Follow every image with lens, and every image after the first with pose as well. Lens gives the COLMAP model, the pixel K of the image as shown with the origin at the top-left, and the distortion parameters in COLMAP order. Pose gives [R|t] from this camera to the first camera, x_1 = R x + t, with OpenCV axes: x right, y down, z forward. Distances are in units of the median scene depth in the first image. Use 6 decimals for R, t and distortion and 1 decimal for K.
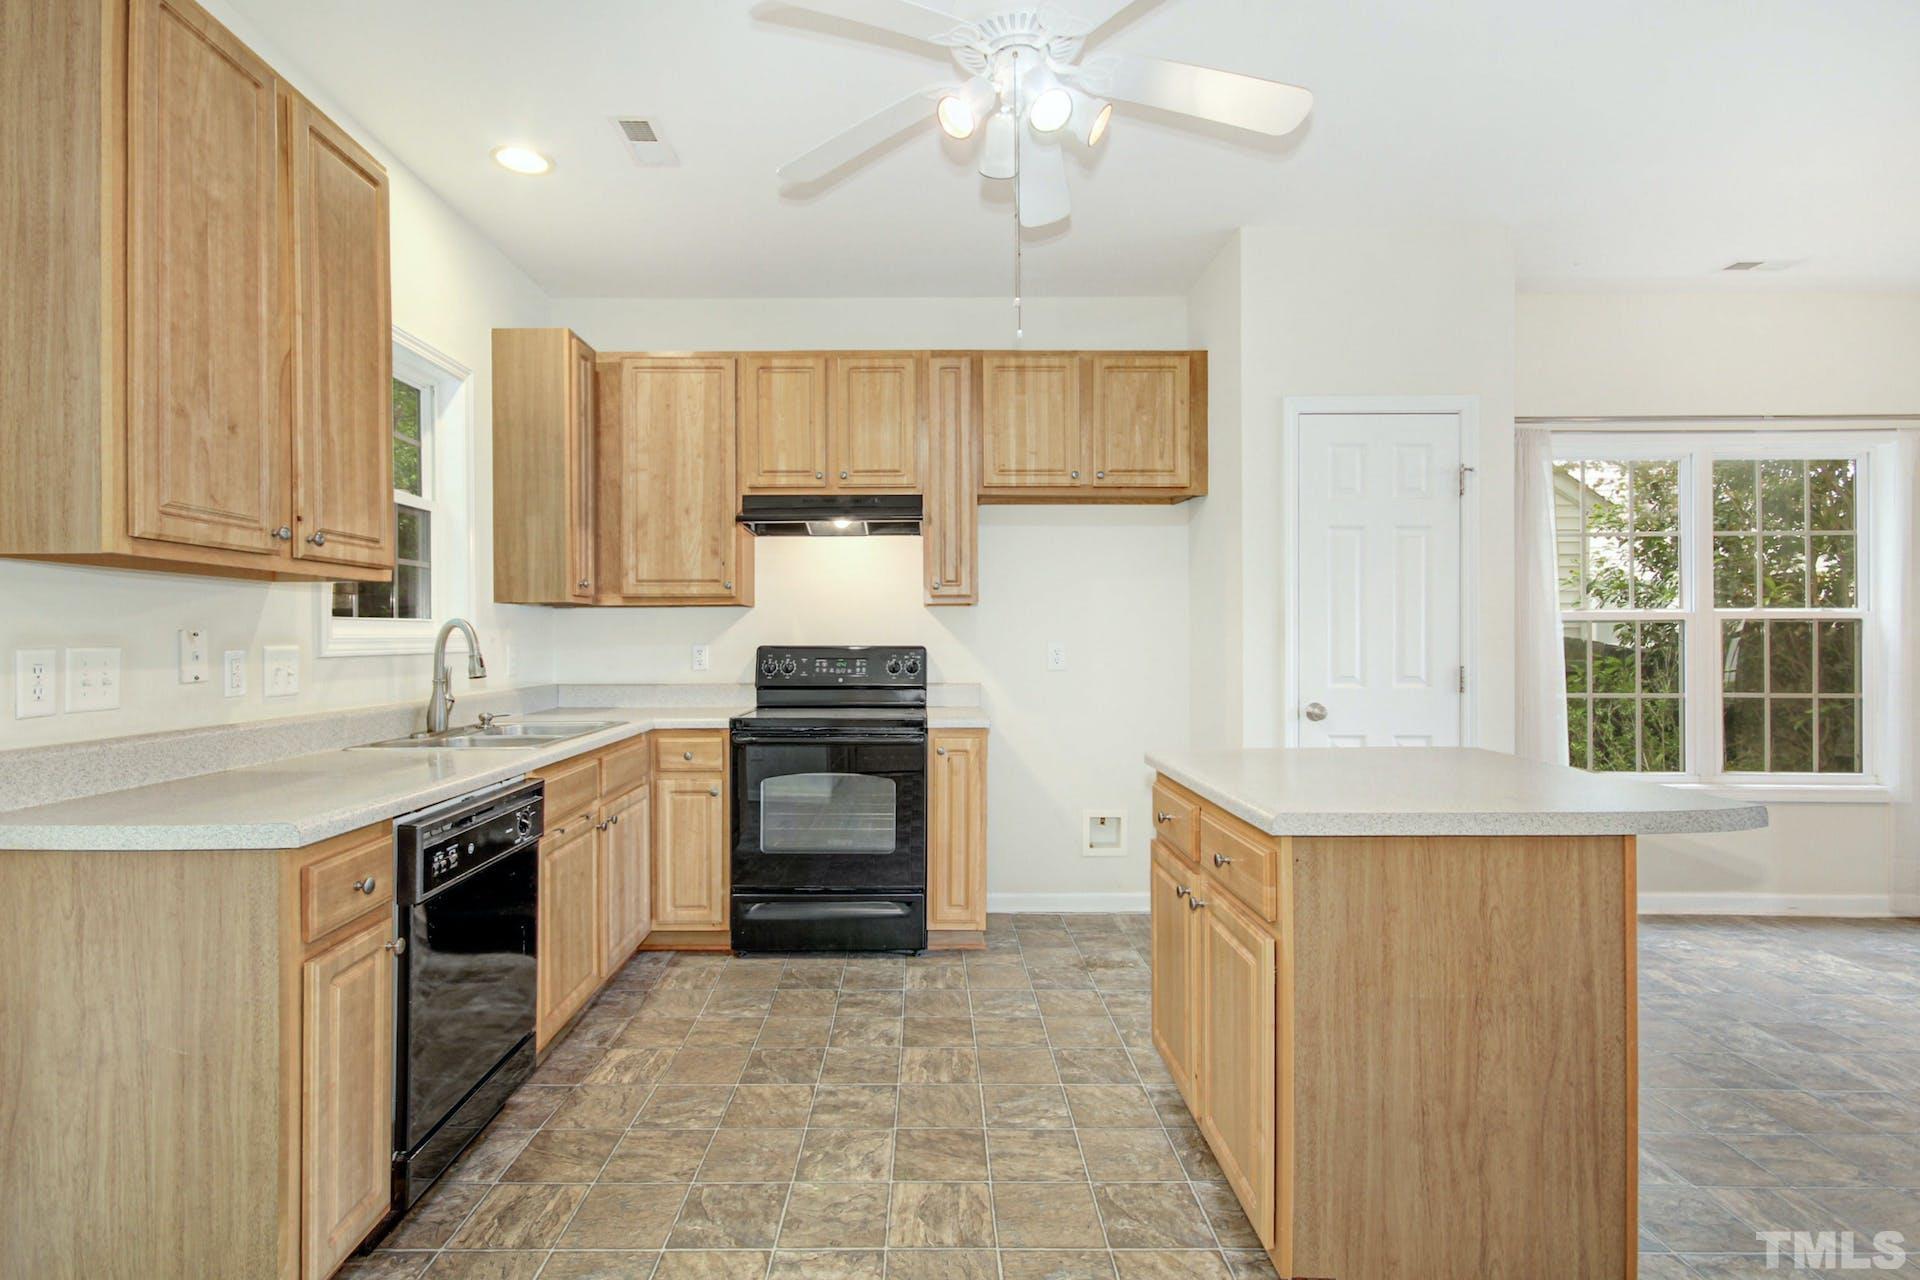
lens RADIAL K [[918.4, 0, 948.6], [0, 918.4, 618.4], [0, 0, 1]] dist [0.014536, 0.000285]
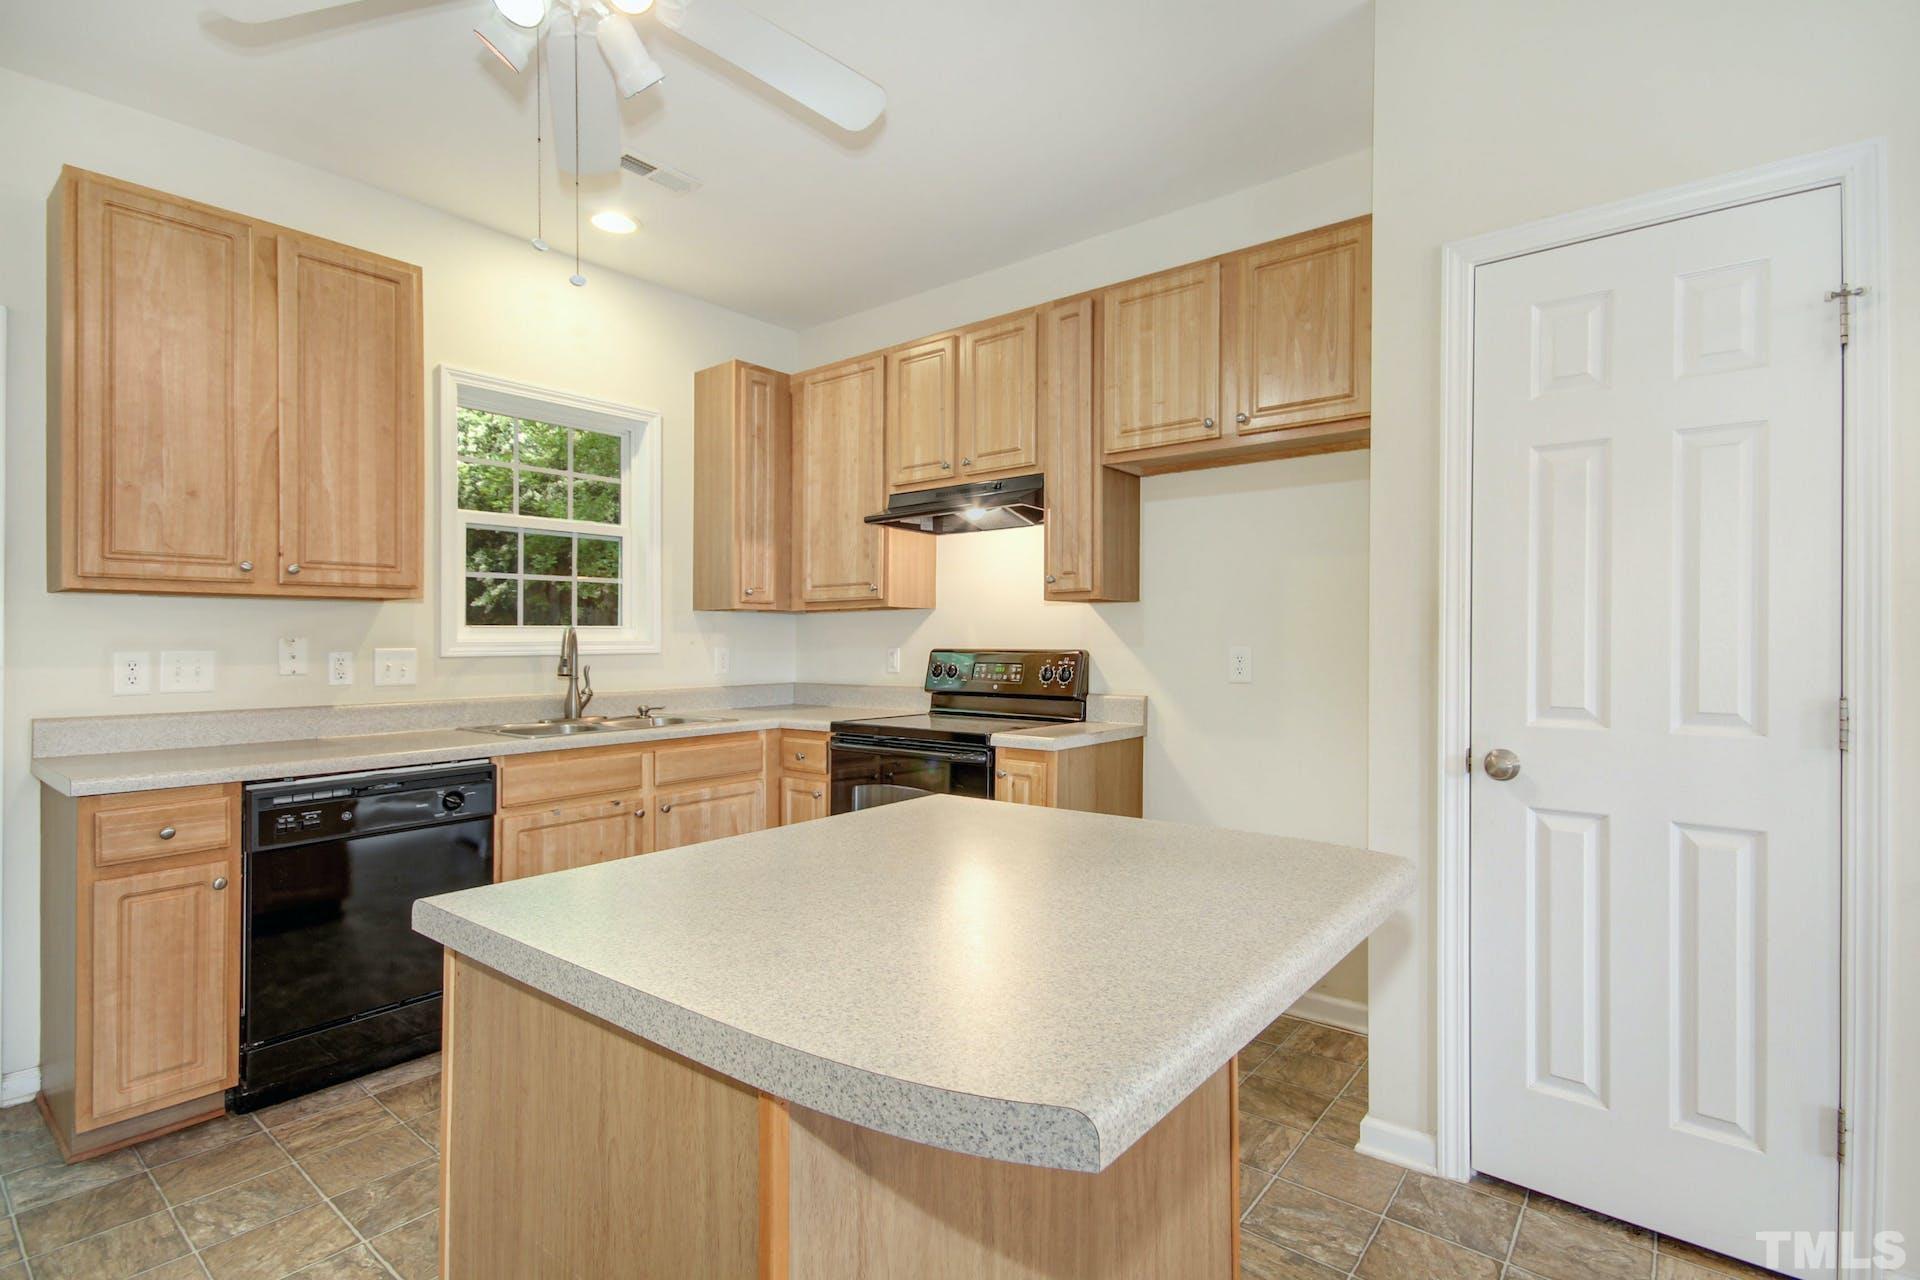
lens RADIAL K [[918.4, 0, 977.0], [0, 918.4, 632.5], [0, 0, 1]] dist [0.014536, 0.000285]
pose [[0.776669, -0.005584, -0.629884, 0.467090], [0.015545, 0.999826, 0.010304, 0.003642], [0.629716, -0.017795, 0.776621, 0.300393]]
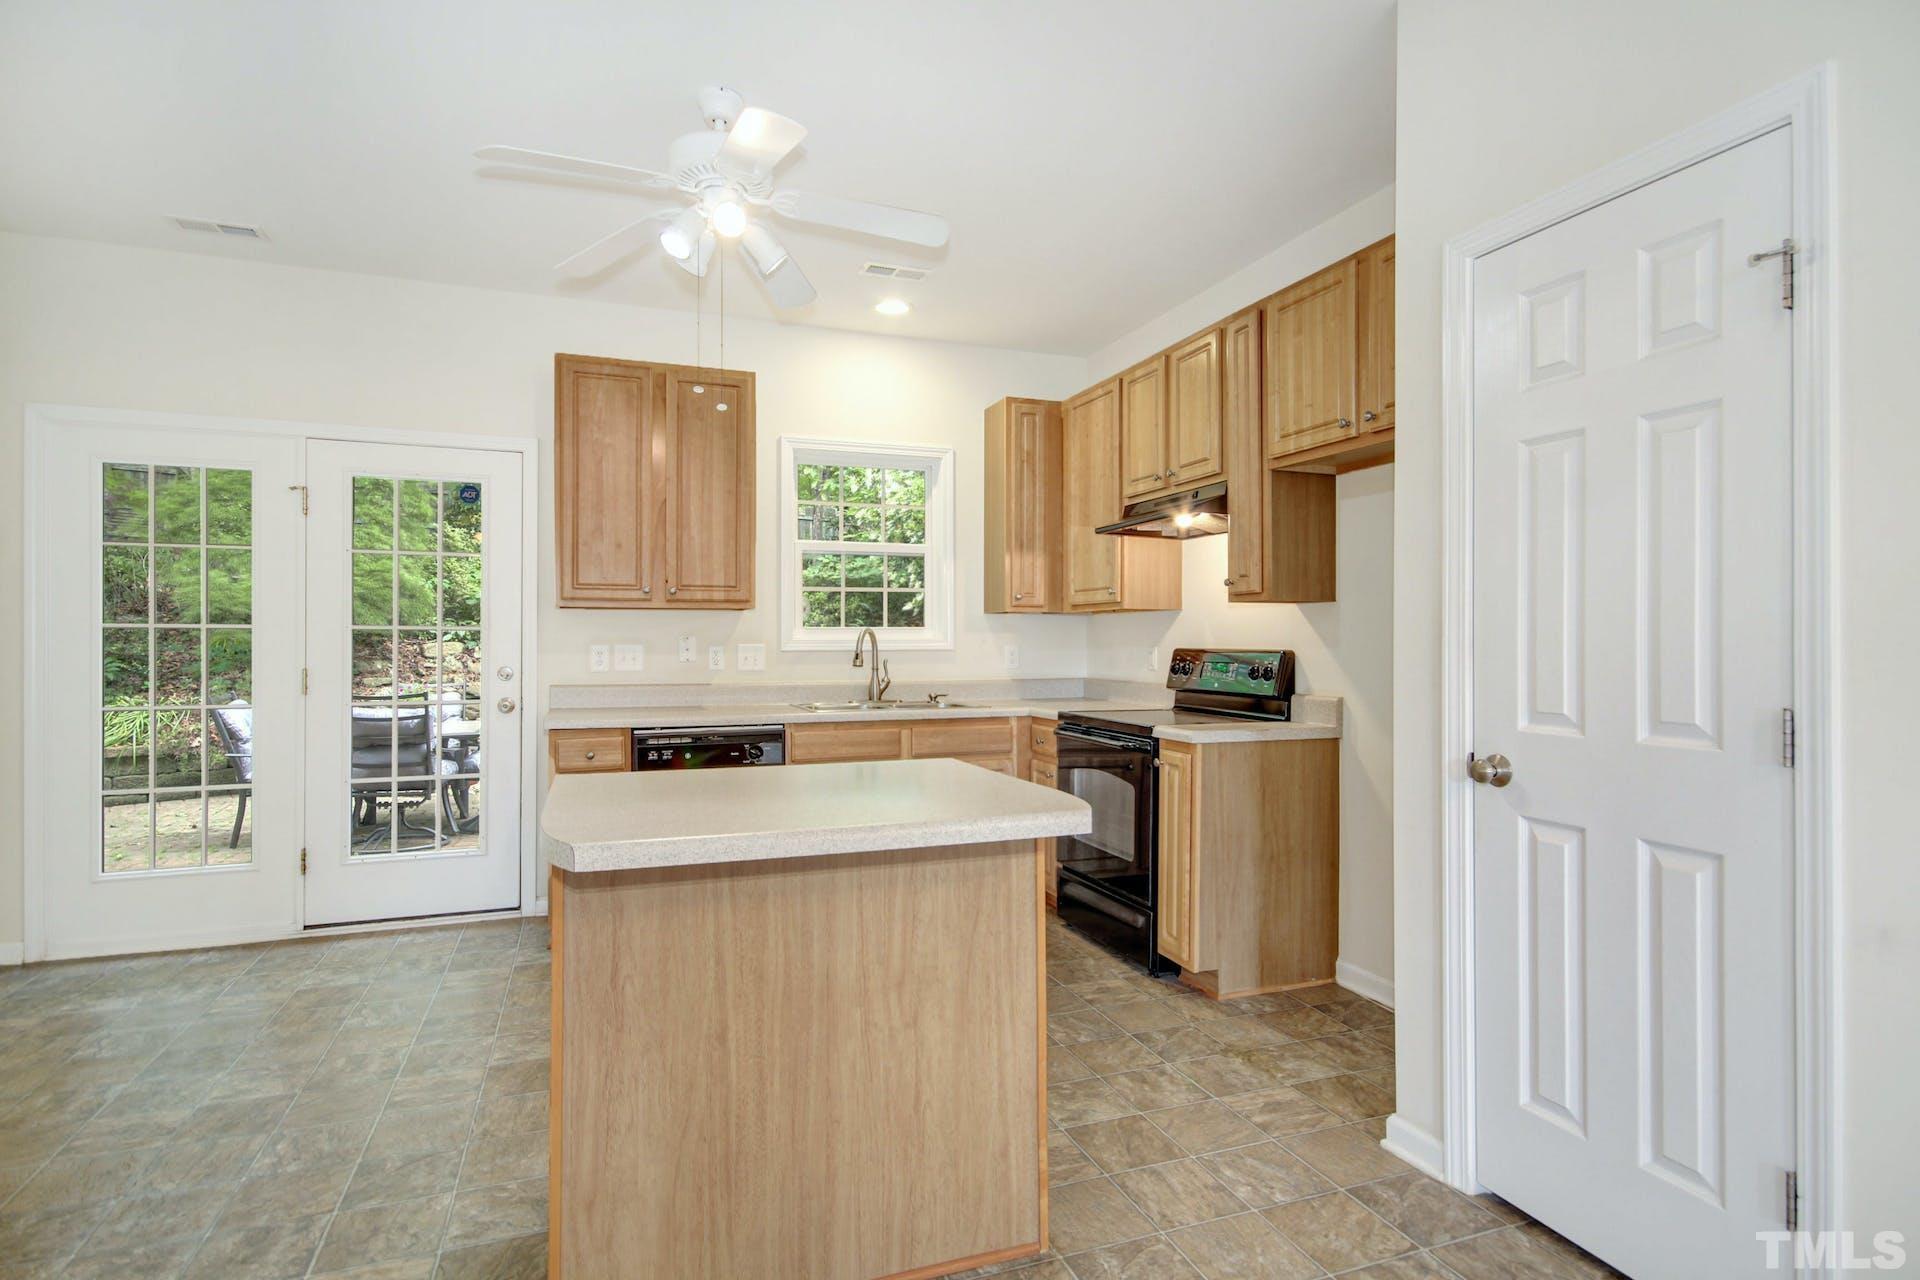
lens RADIAL K [[993.9, 0, 991.5], [0, 993.9, 627.9], [0, 0, 1]] dist [0.003656, -0.003195]
pose [[0.359410, -0.008970, -0.933137, 0.797041], [0.019376, 0.999810, -0.002148, 0.006307], [0.932979, -0.017308, 0.359516, 0.446174]]
